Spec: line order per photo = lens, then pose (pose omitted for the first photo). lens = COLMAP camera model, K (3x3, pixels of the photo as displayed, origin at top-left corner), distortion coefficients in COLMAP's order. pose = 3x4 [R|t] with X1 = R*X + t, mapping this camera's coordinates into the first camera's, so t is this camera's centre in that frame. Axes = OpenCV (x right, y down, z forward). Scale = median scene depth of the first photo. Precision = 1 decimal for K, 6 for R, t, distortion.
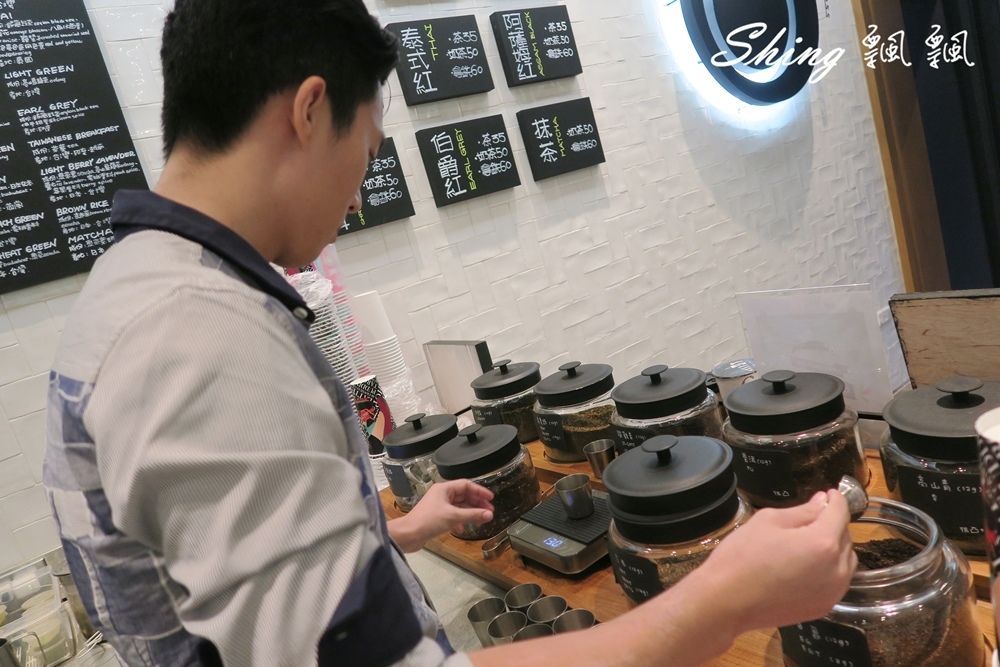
lens RADIAL K [[694.2, 0, 495.3], [0, 694.2, 336.9], [0, 0, 1]] dist [-0.027450, 0.010545]
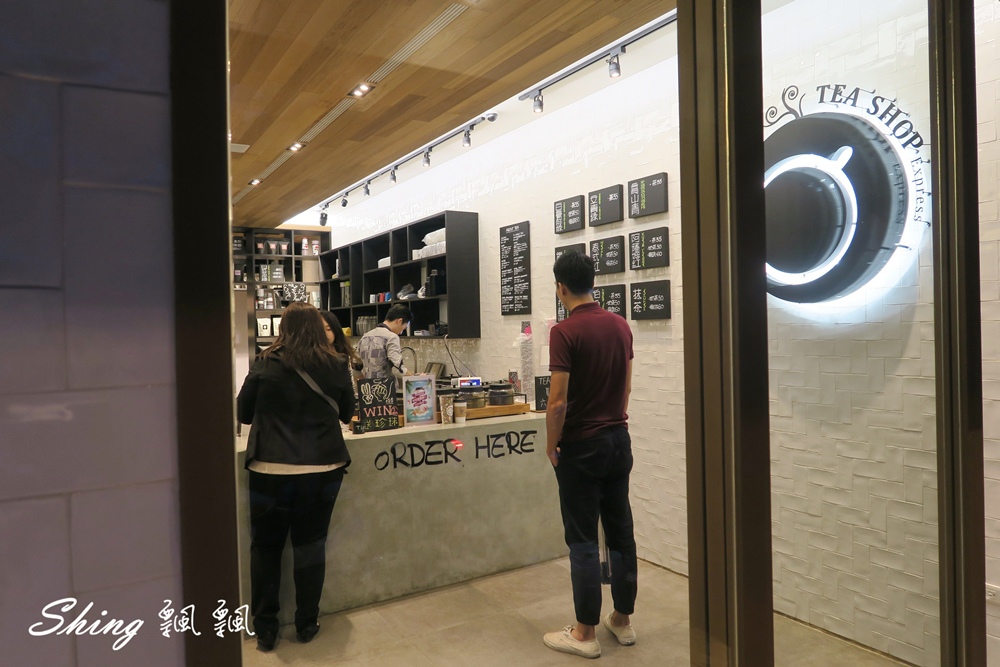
lens RADIAL K [[694.2, 0, 502.6], [0, 694.2, 334.6], [0, 0, 1]] dist [-0.027450, 0.010545]
pose [[-0.054134, 0.287218, -0.956334, 2.042872], [-0.135857, 0.946714, 0.292019, -0.742384], [0.989248, 0.145733, -0.012229, 0.723170]]
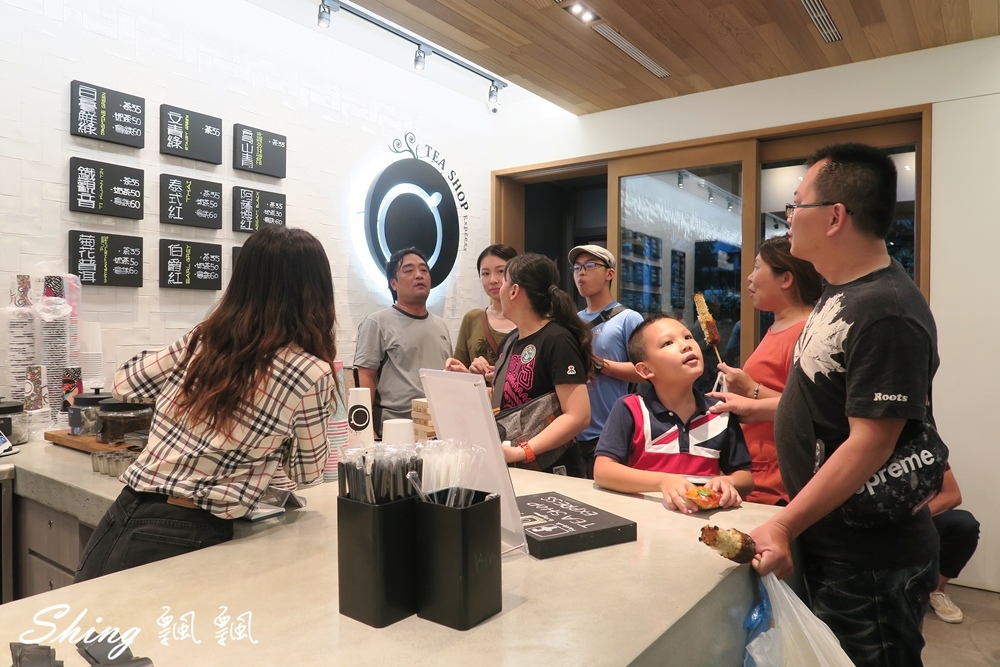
lens RADIAL K [[694.2, 0, 493.7], [0, 694.2, 337.8], [0, 0, 1]] dist [-0.027450, 0.010545]
pose [[0.909271, 0.280468, 0.307511, 0.153966], [-0.214674, 0.949024, -0.230801, 0.118680], [-0.356568, 0.143846, 0.923129, -0.686546]]
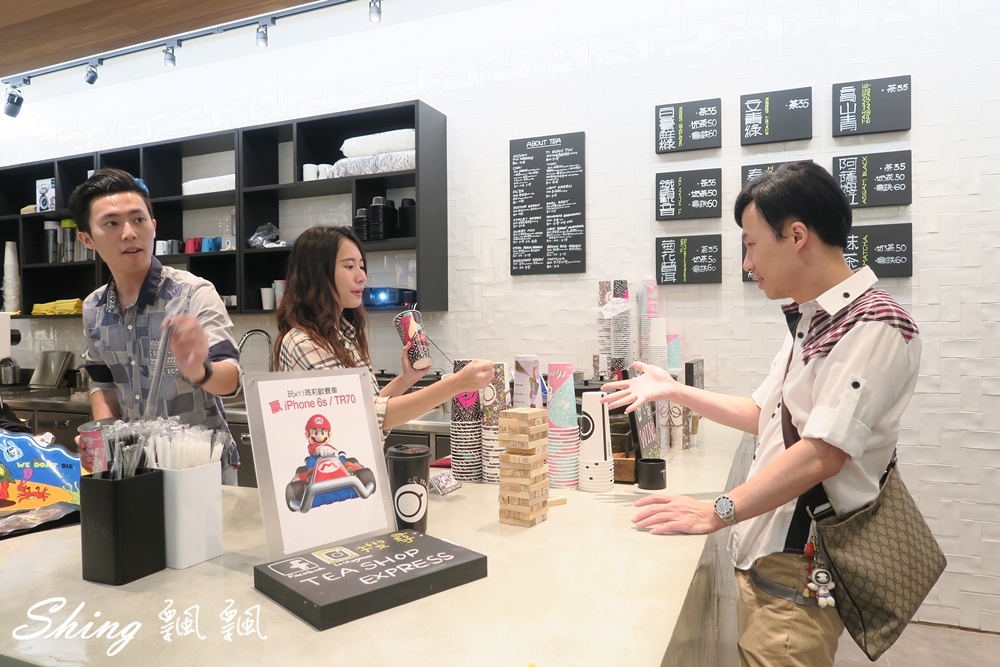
lens RADIAL K [[694.2, 0, 505.3], [0, 694.2, 329.1], [0, 0, 1]] dist [-0.027450, 0.010545]
pose [[0.511455, 0.286163, -0.810262, 0.914221], [-0.278869, 0.947161, 0.158484, -0.178811], [0.812801, 0.144900, 0.564232, -0.289200]]
